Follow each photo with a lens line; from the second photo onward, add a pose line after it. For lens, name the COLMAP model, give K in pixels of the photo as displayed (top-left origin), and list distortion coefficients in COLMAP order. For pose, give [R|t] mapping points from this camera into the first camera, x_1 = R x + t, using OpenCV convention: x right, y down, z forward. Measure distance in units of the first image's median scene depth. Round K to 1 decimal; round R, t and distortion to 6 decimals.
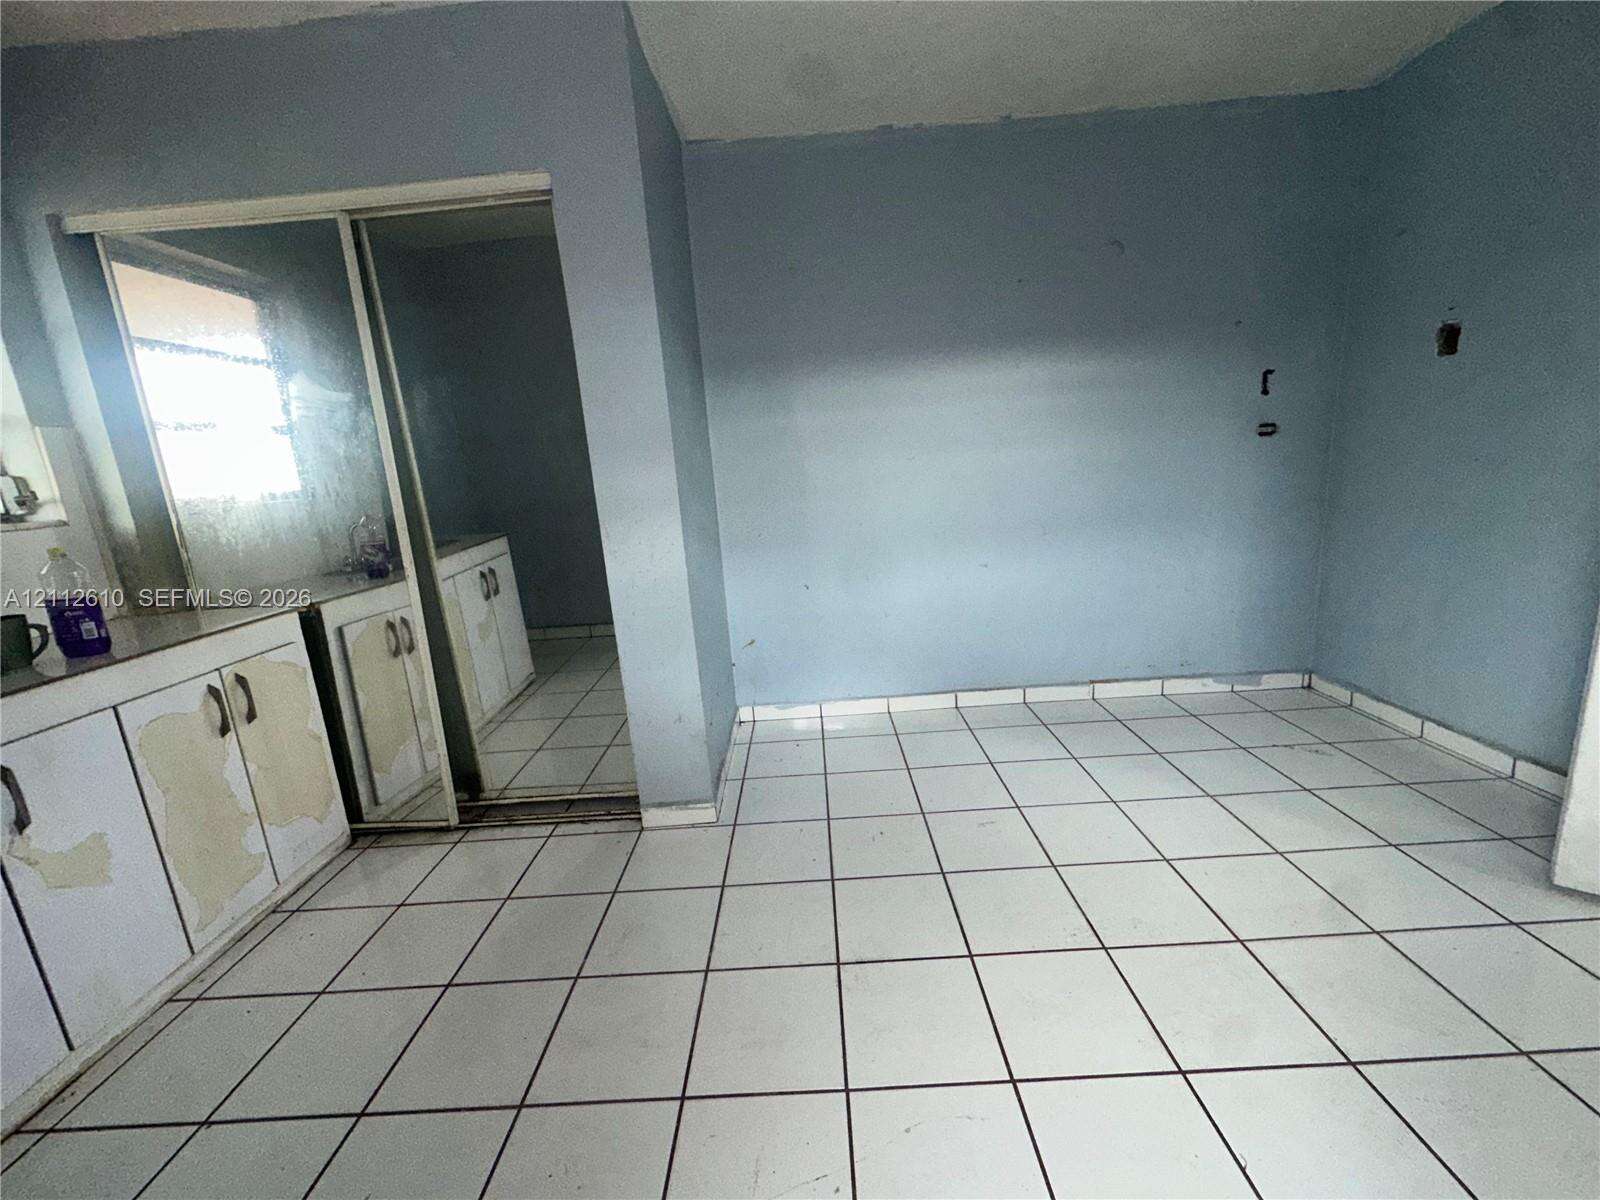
lens RADIAL K [[646.4, 0, 796.3], [0, 646.4, 602.2], [0, 0, 1]] dist [0.001202, 0.001202]
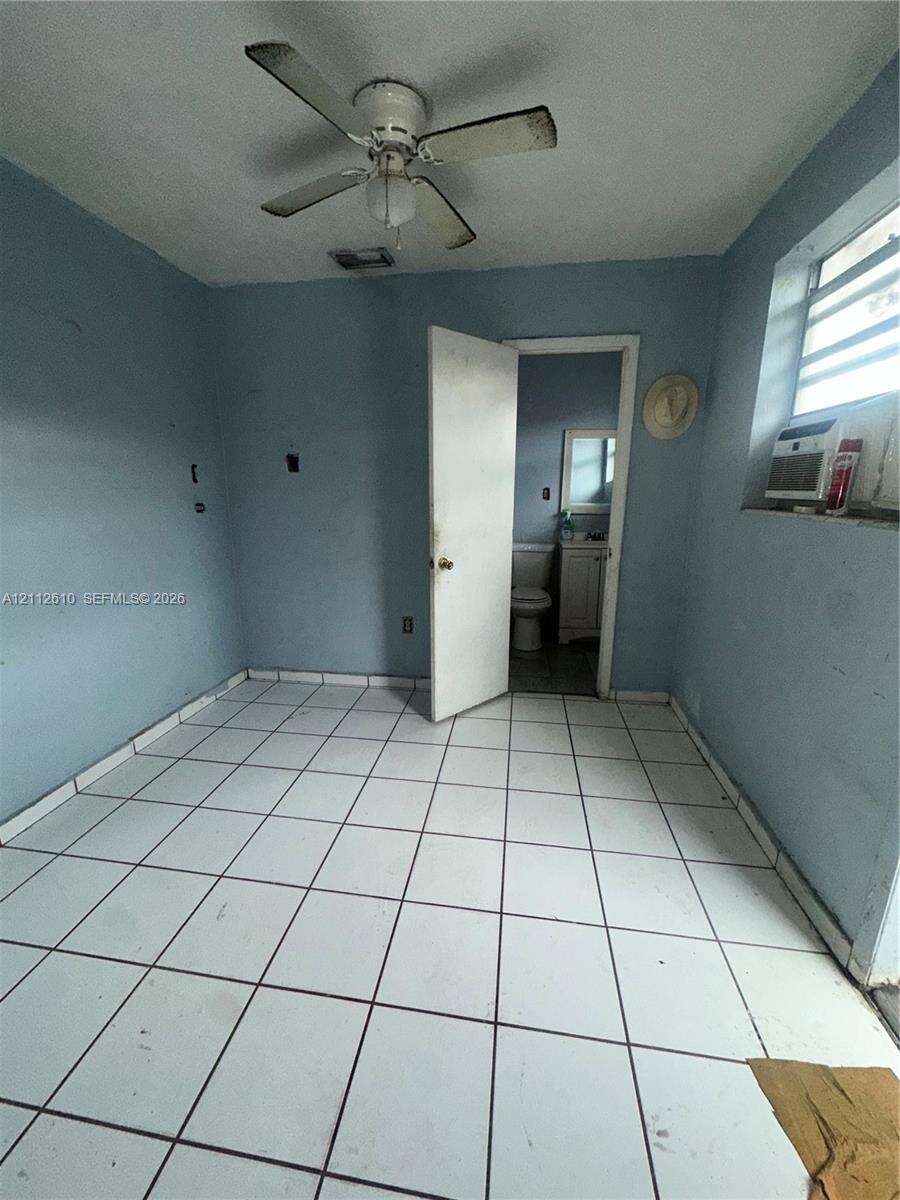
lens RADIAL K [[484.8, 0, 446.9], [0, 484.8, 597.8], [0, 0, 1]] dist [0.001202, 0.001202]
pose [[0.146997, -0.157718, 0.976482, -0.266437], [0.201455, 0.971288, 0.126552, -0.126849], [-0.968405, 0.178114, 0.174549, 0.415473]]
